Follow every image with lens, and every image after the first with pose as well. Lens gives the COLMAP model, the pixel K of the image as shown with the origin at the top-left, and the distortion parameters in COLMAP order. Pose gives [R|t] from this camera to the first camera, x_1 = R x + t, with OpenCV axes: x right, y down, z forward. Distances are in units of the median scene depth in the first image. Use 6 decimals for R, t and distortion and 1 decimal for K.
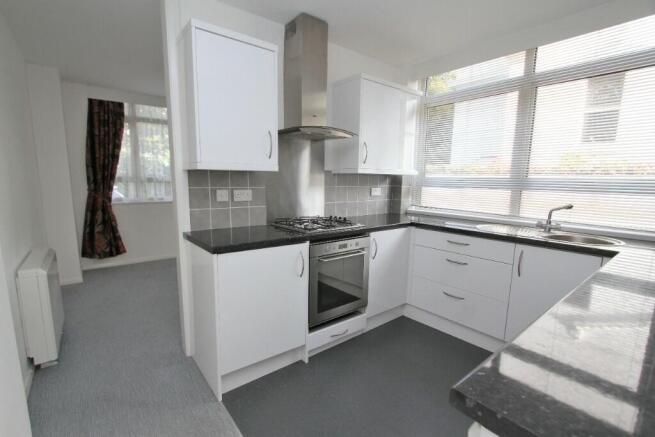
lens RADIAL K [[299.6, 0, 327.9], [0, 299.6, 220.5], [0, 0, 1]] dist [-0.003769, 0.000273]
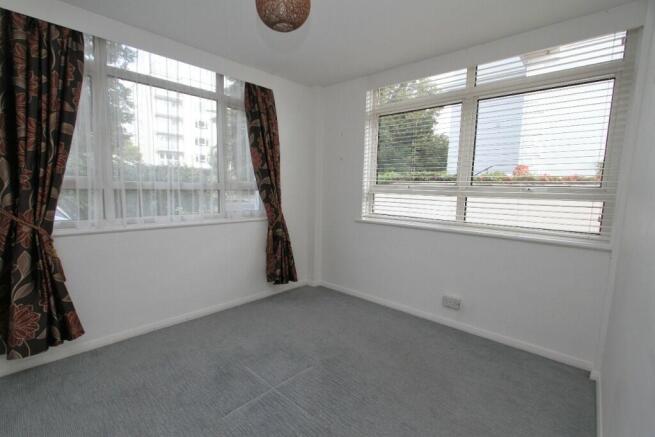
lens RADIAL K [[299.6, 0, 326.8], [0, 299.6, 216.8], [0, 0, 1]] dist [-0.003769, 0.000273]
pose [[0.990438, -0.002247, 0.137943, -0.359885], [0.005735, 0.999674, -0.024895, -0.072852], [-0.137842, 0.025448, 0.990127, 0.471185]]
